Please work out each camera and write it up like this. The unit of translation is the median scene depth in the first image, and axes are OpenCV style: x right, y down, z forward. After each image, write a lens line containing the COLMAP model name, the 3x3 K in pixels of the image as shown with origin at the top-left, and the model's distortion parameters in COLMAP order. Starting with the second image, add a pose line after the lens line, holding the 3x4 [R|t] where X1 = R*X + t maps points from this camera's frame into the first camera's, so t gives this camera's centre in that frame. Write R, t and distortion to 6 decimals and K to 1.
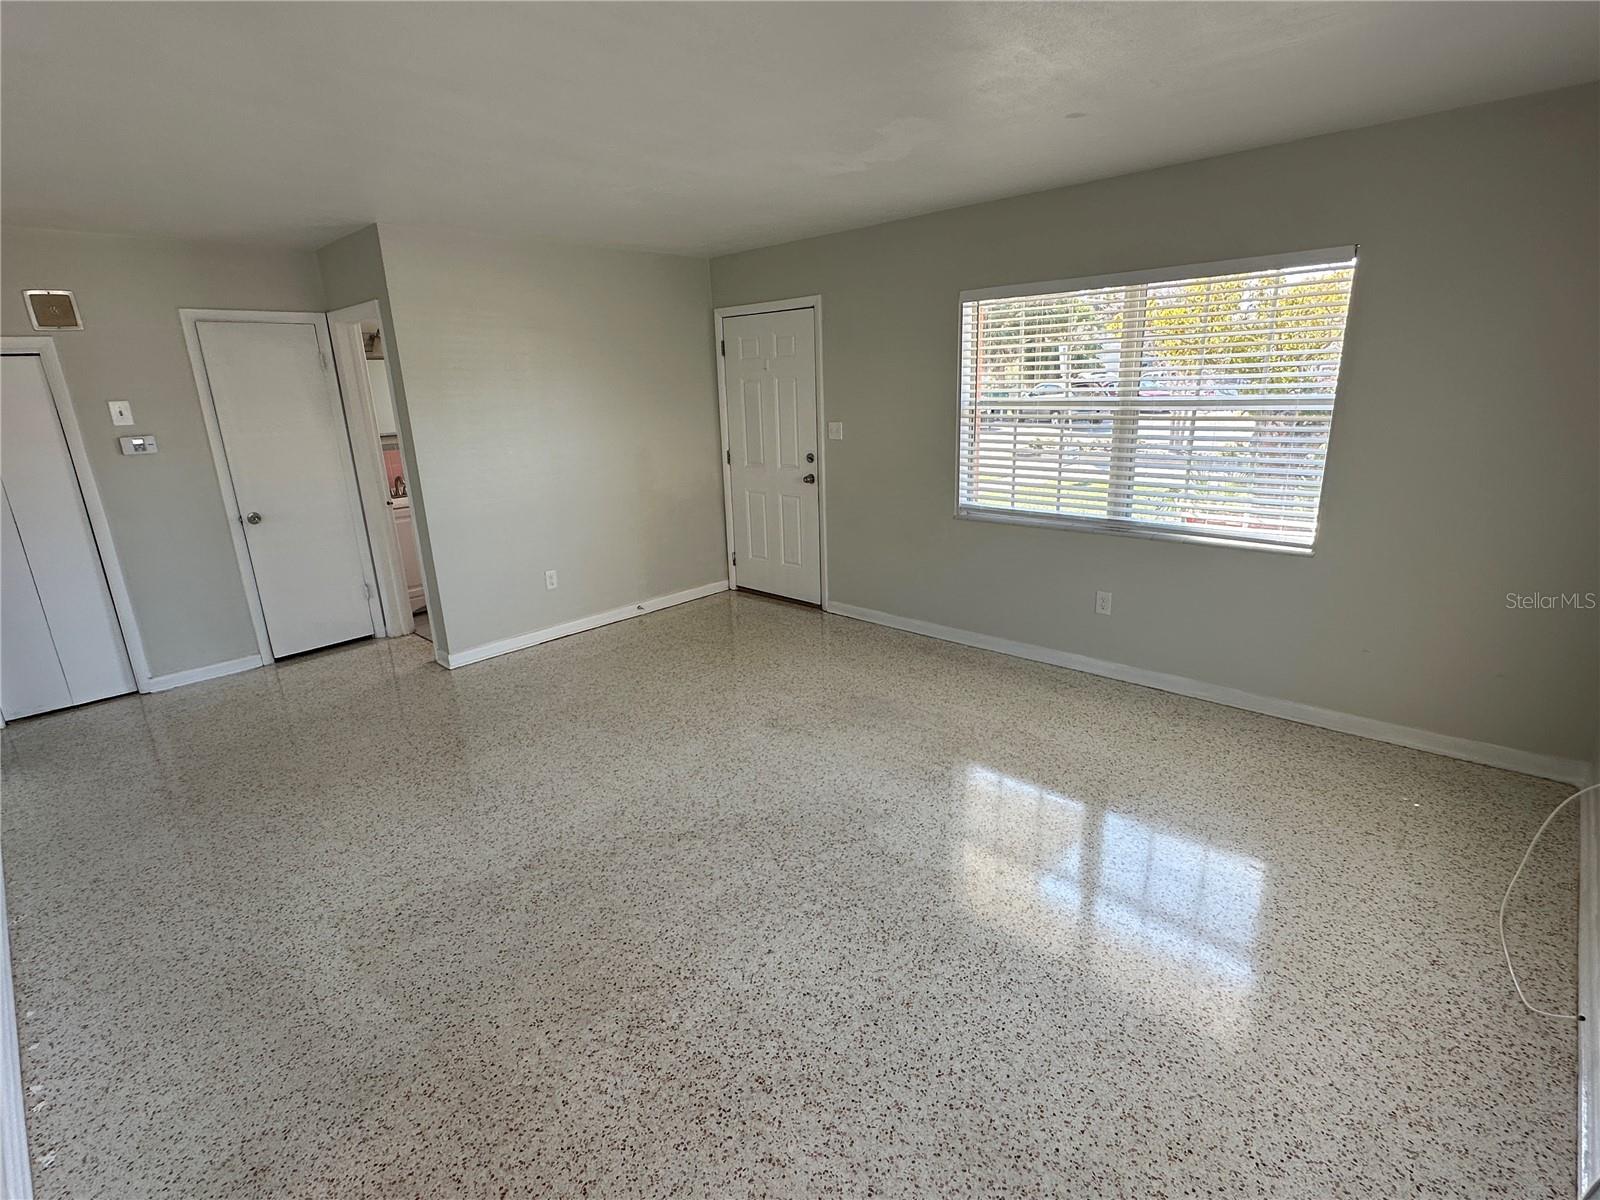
lens RADIAL K [[780.5, 0, 804.3], [0, 780.5, 594.4], [0, 0, 1]] dist [-0.001922, -0.000781]
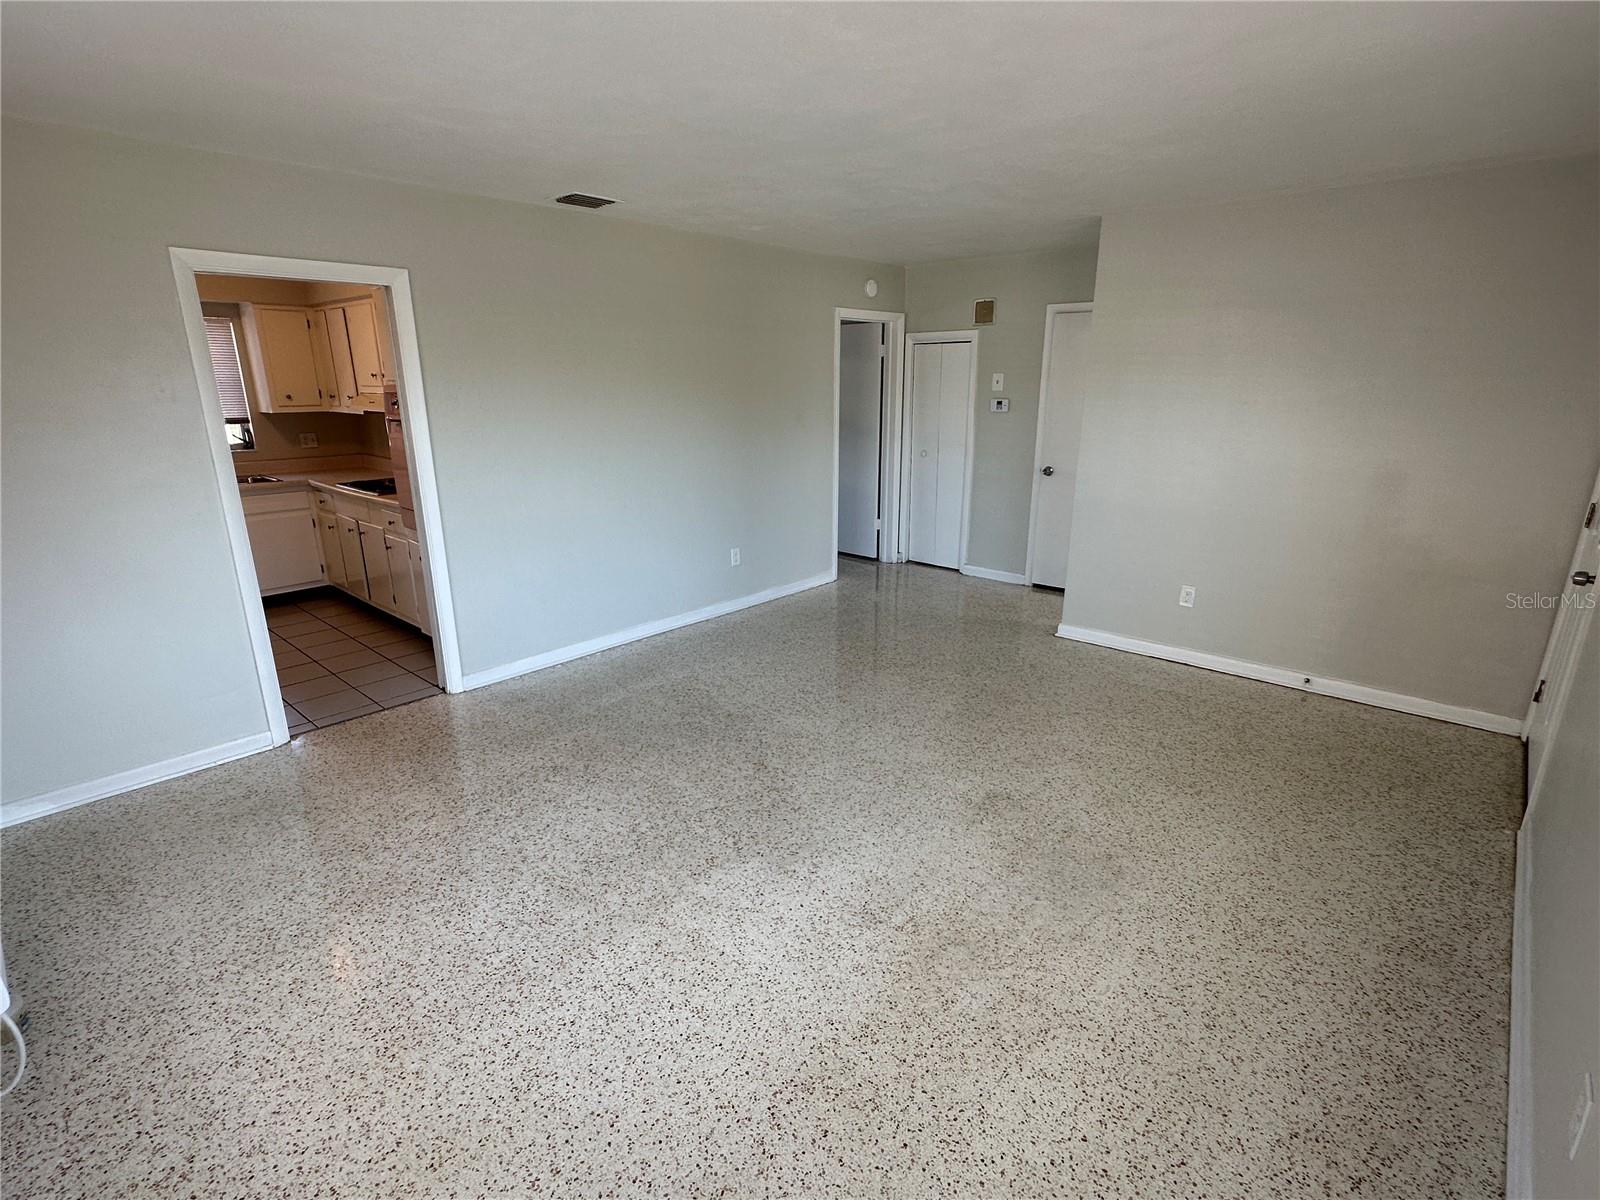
lens RADIAL K [[781.9, 0, 798.1], [0, 781.9, 604.9], [0, 0, 1]] dist [-0.002674, -0.000425]
pose [[0.023132, 0.316902, -0.948176, 0.839201], [-0.264537, 0.916564, 0.299883, -0.264279], [0.964098, 0.243891, 0.105035, 0.828346]]
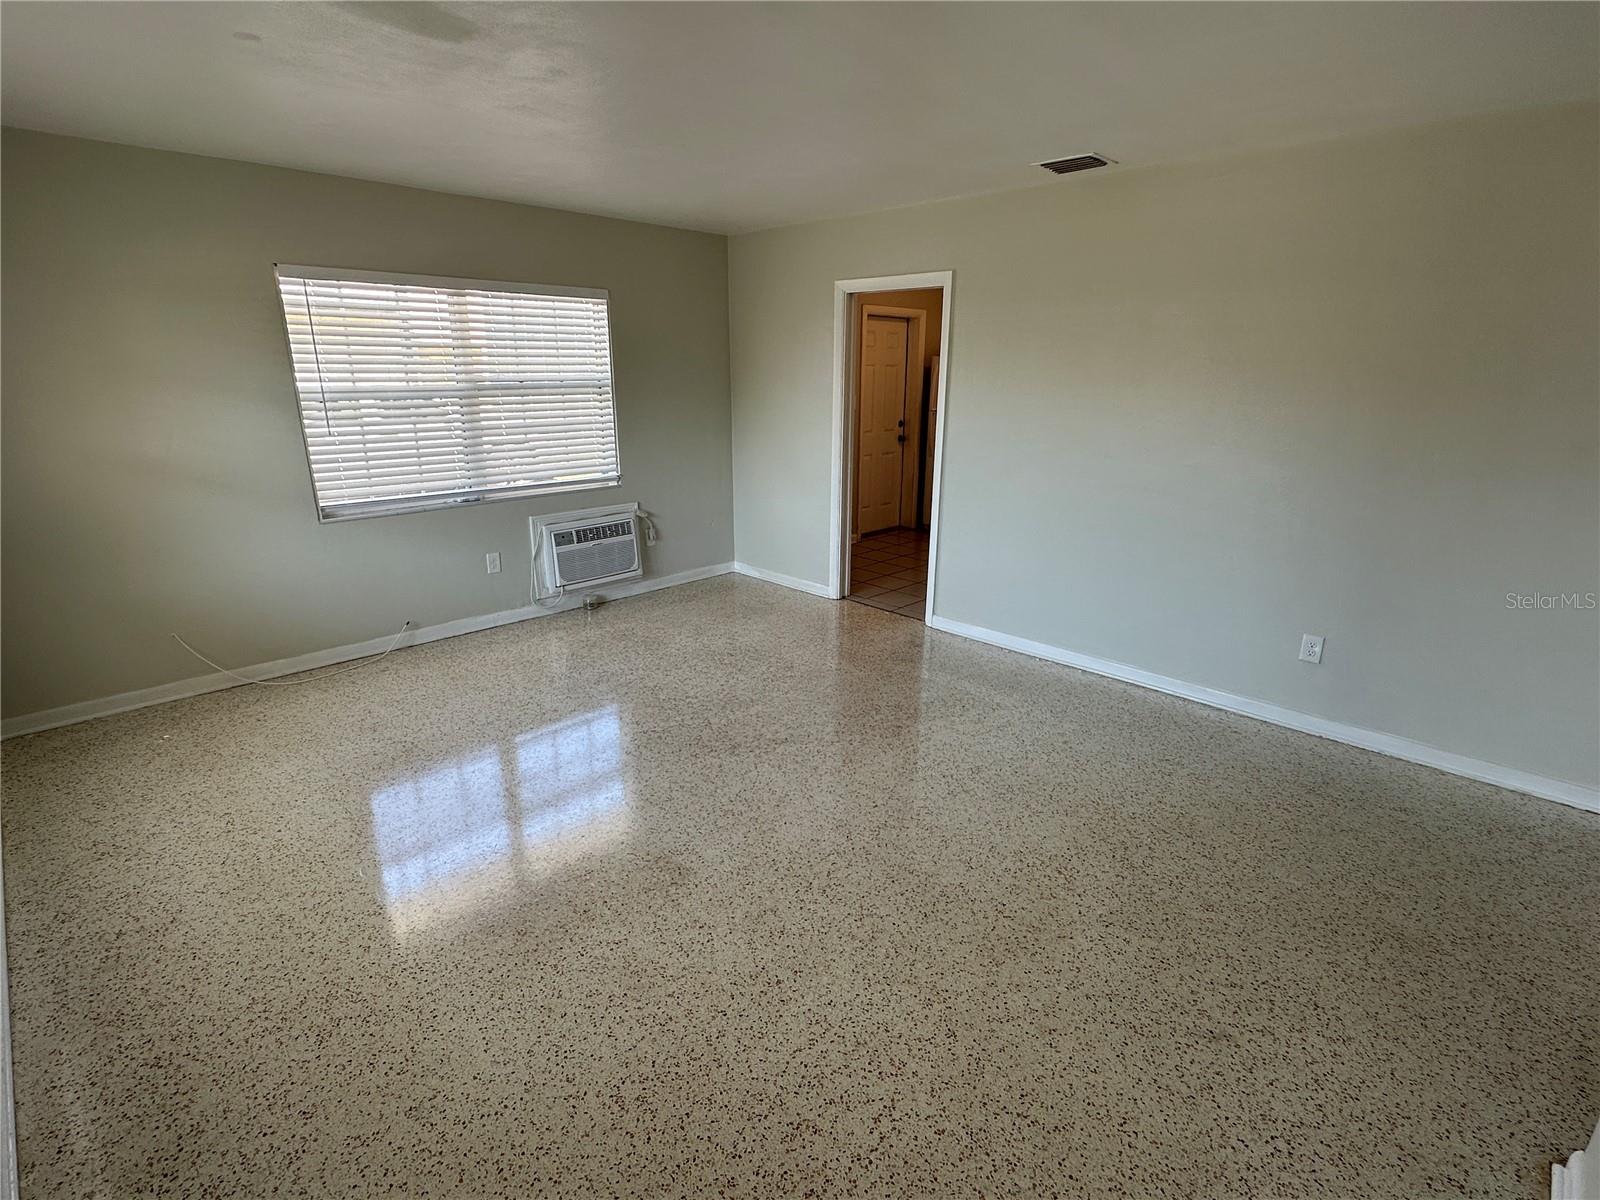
lens RADIAL K [[781.9, 0, 798.1], [0, 781.9, 604.9], [0, 0, 1]] dist [-0.002674, -0.000425]
pose [[-0.999135, 0.020914, 0.035939, -0.213270], [0.036945, 0.843115, 0.536463, -0.479293], [-0.019081, 0.537327, -0.843158, 1.797107]]
